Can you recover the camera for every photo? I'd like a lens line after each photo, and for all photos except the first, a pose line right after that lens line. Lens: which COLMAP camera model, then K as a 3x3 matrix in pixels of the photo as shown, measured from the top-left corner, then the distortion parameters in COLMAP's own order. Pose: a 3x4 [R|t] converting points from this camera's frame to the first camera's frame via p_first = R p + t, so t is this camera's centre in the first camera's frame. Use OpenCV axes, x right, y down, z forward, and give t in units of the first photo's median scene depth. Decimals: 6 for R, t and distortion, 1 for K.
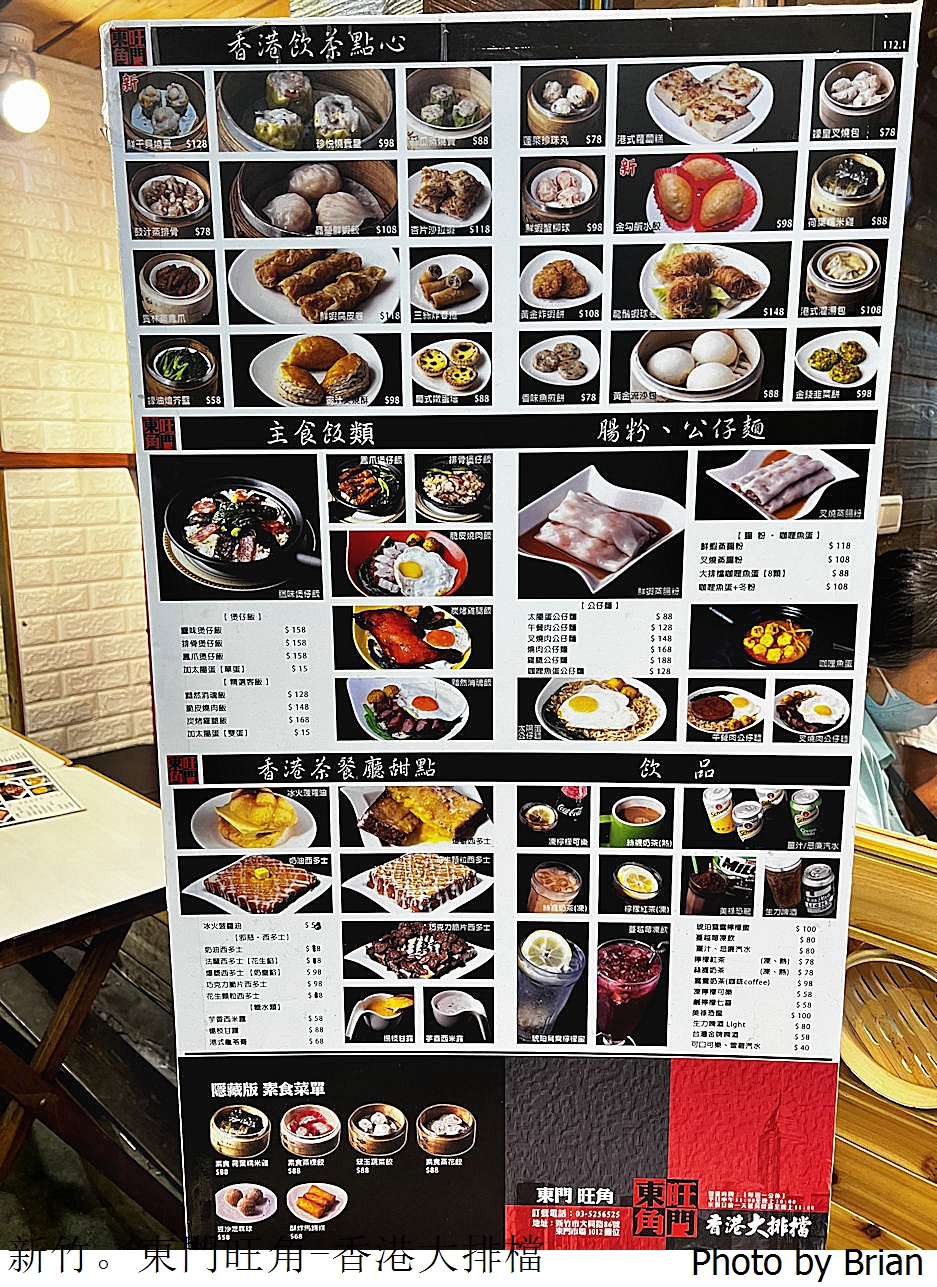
lens RADIAL K [[949.9, 0, 465.6], [0, 949.9, 637.7], [0, 0, 1]] dist [0.094793, -0.116361]
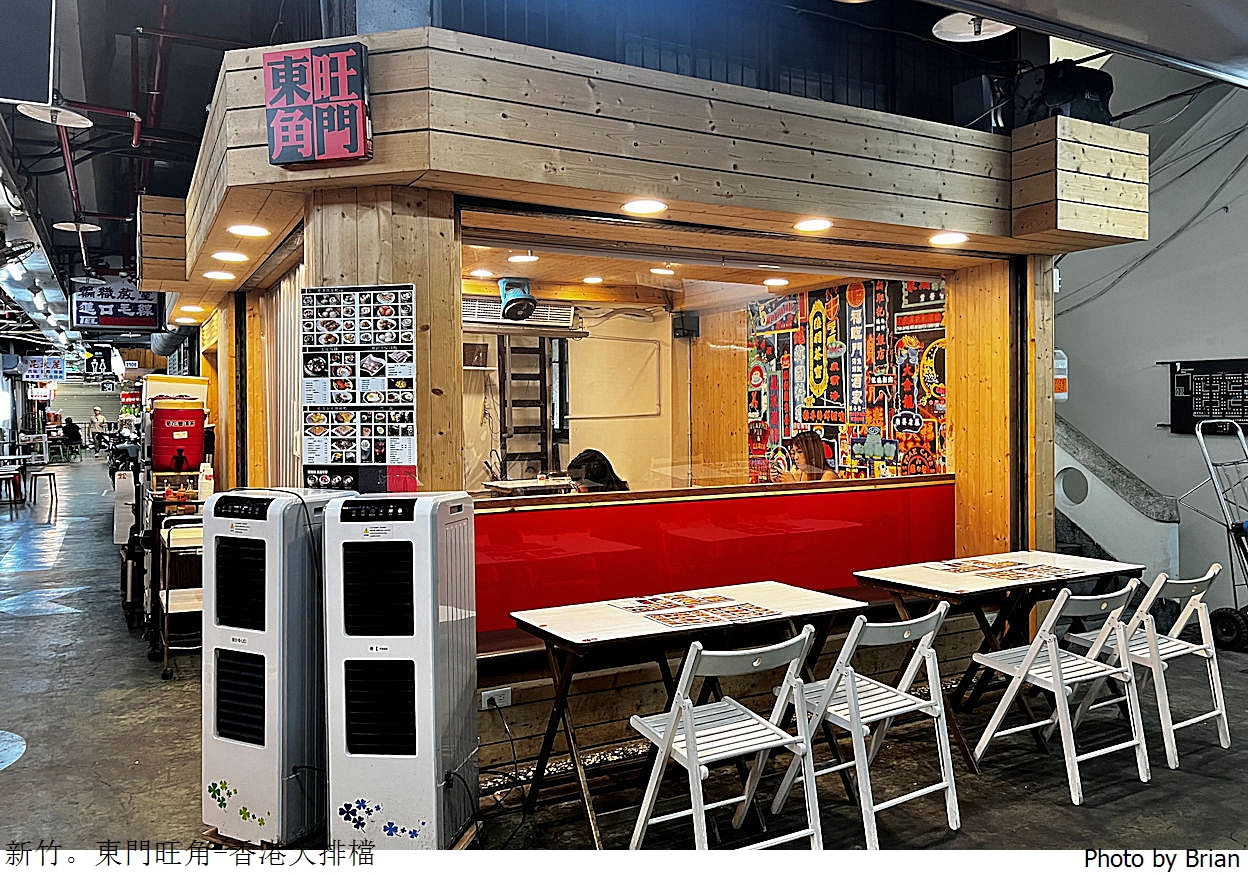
lens RADIAL K [[939.6, 0, 627.0], [0, 939.6, 412.1], [0, 0, 1]] dist [0.046977, -0.048619]
pose [[0.974993, 0.003872, -0.222204, 2.857614], [-0.042674, 0.984504, -0.170092, 1.051933], [0.218102, 0.175321, 0.960049, -4.013909]]
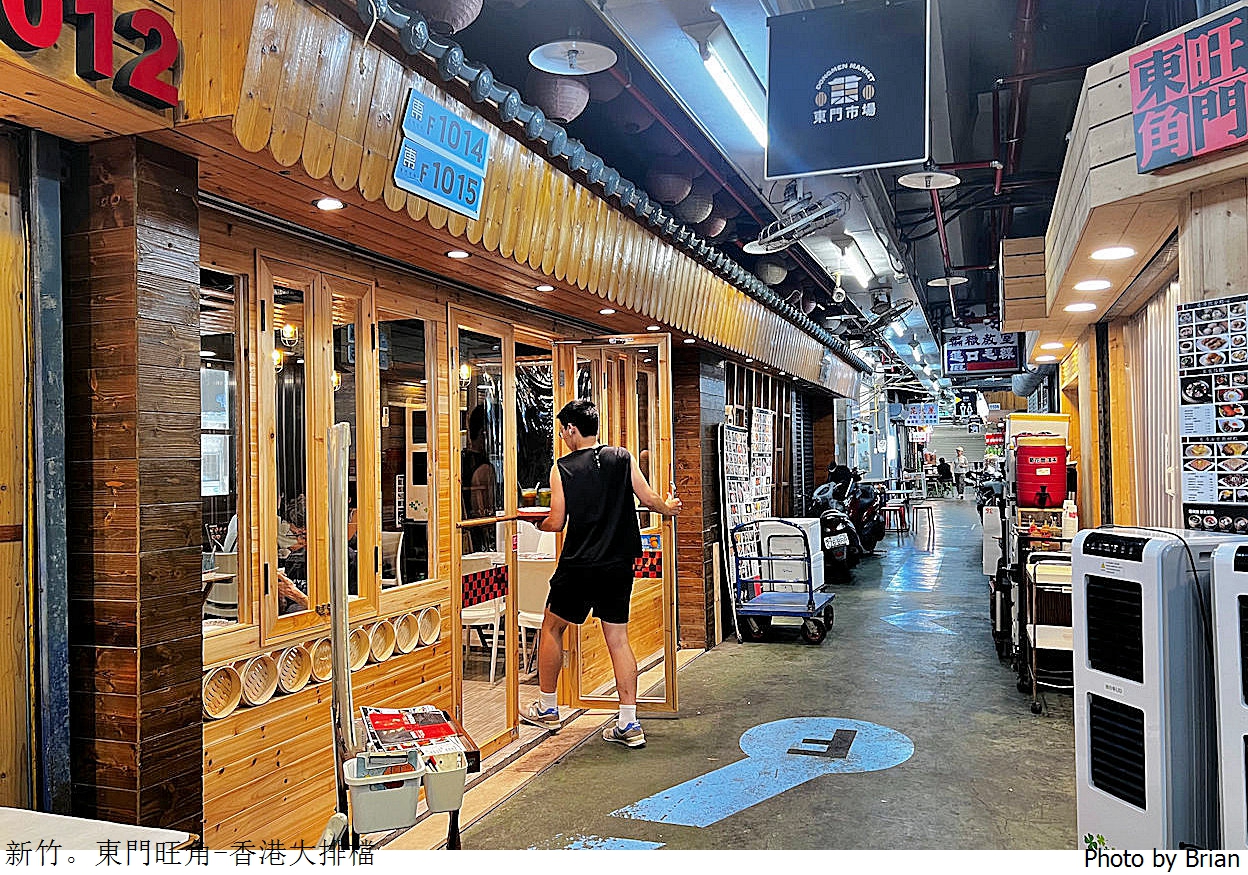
lens RADIAL K [[936.6, 0, 624.0], [0, 936.6, 437.5], [0, 0, 1]] dist [0.006085, -0.025606]
pose [[0.469155, -0.017597, -0.882941, 2.710858], [-0.147464, 0.984203, -0.097970, 1.065788], [0.870717, 0.176165, 0.459149, -3.880470]]
